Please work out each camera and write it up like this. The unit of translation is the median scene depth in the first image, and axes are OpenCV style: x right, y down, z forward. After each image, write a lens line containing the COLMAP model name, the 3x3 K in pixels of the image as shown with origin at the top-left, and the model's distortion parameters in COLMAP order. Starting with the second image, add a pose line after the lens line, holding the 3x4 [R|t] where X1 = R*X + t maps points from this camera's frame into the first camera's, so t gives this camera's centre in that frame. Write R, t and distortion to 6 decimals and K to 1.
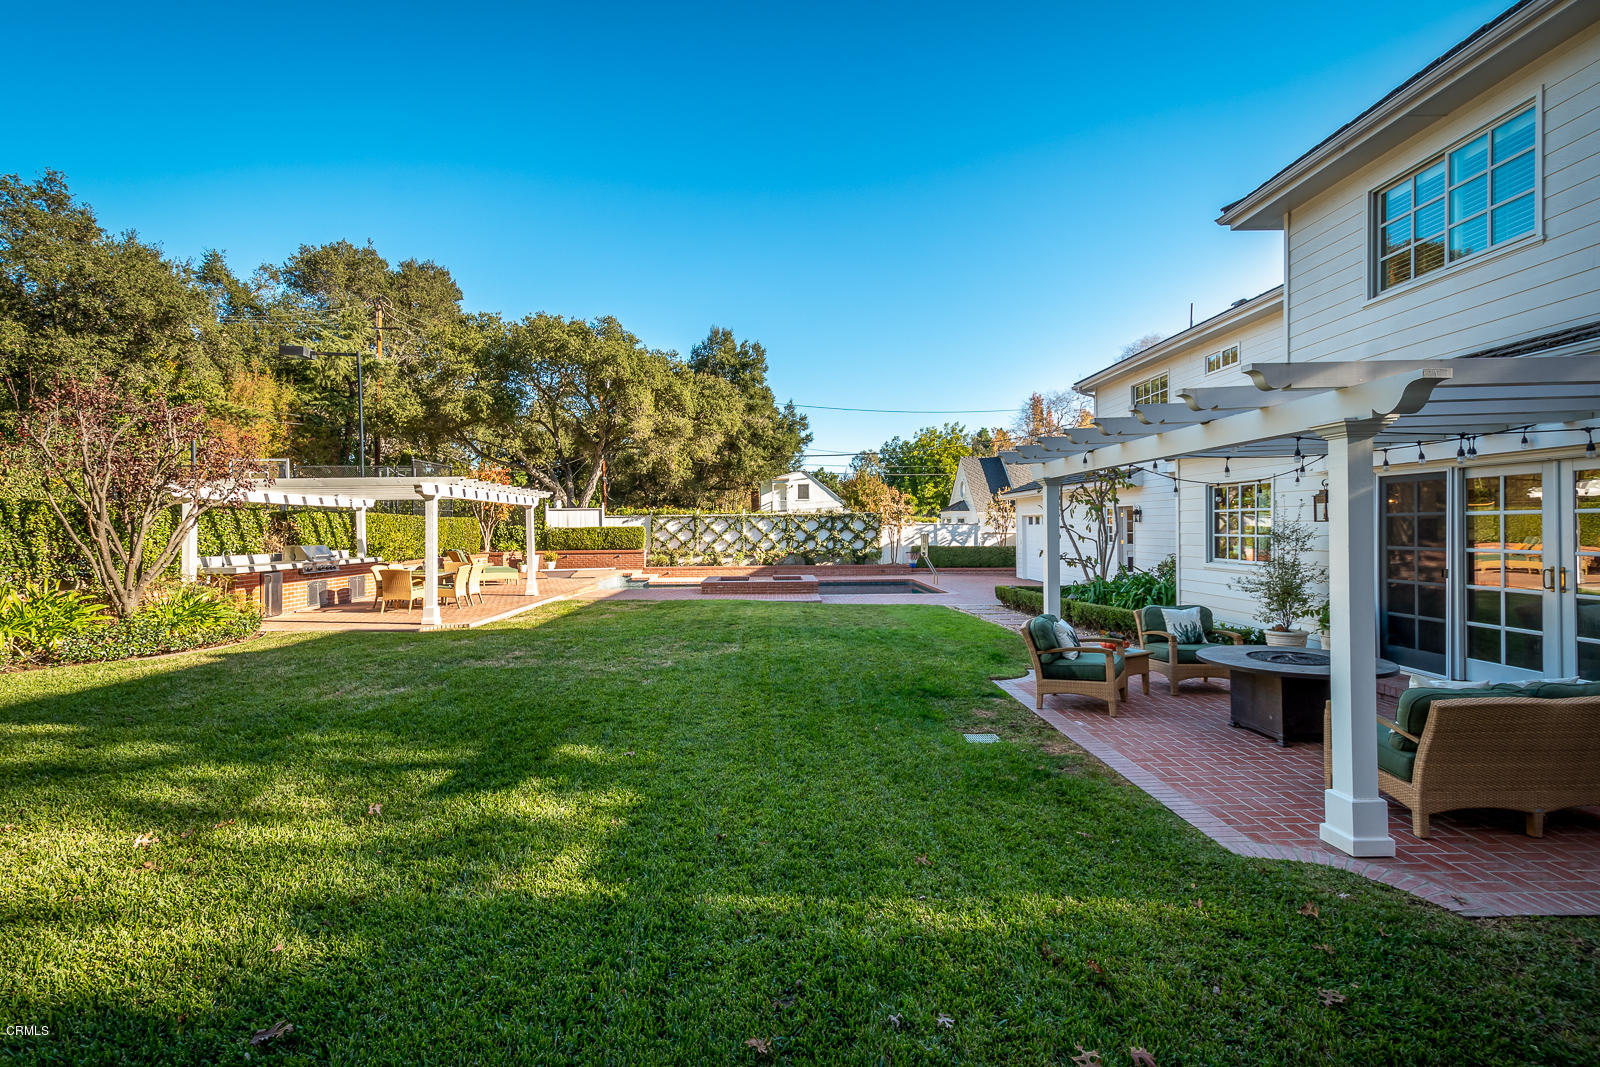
lens RADIAL K [[755.0, 0, 793.4], [0, 755.0, 530.8], [0, 0, 1]] dist [0.001447, 0.000585]
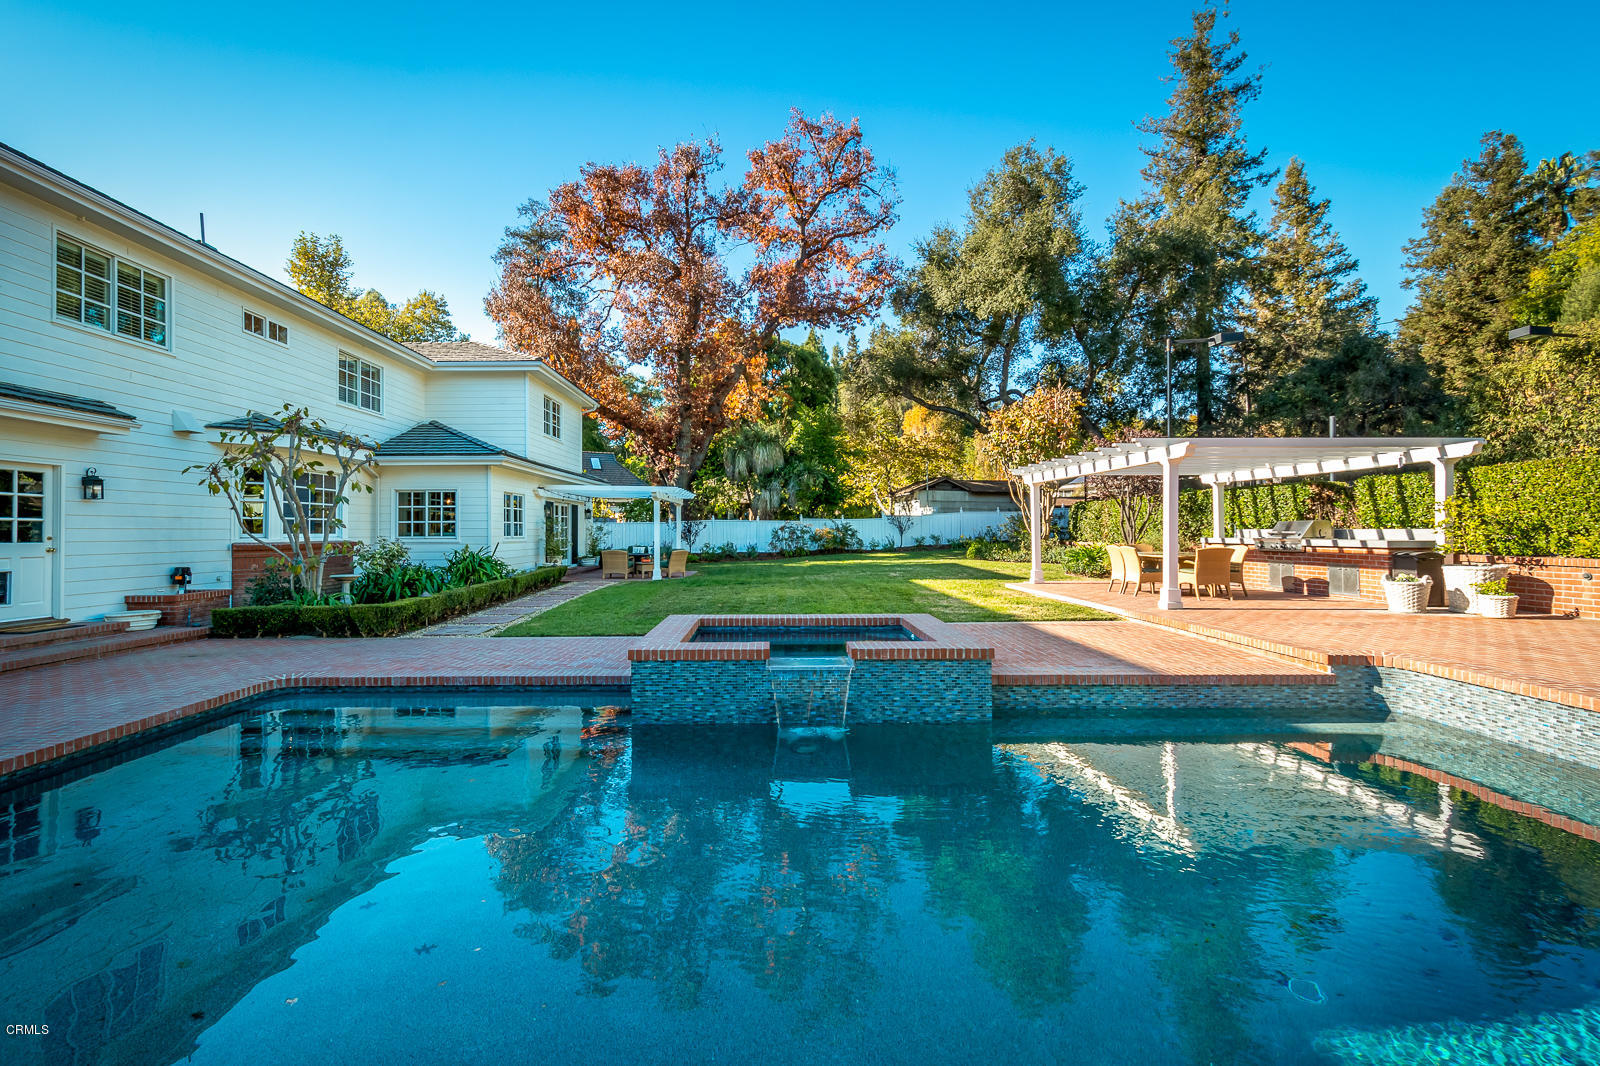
lens RADIAL K [[700.0, 0, 784.8], [0, 700.0, 537.2], [0, 0, 1]] dist [-0.003944, 0.000257]
pose [[-0.999924, 0.012298, -0.000139, -0.073688], [0.012295, 0.999837, 0.013215, 0.033001], [0.000302, 0.013212, -0.999913, 2.986814]]
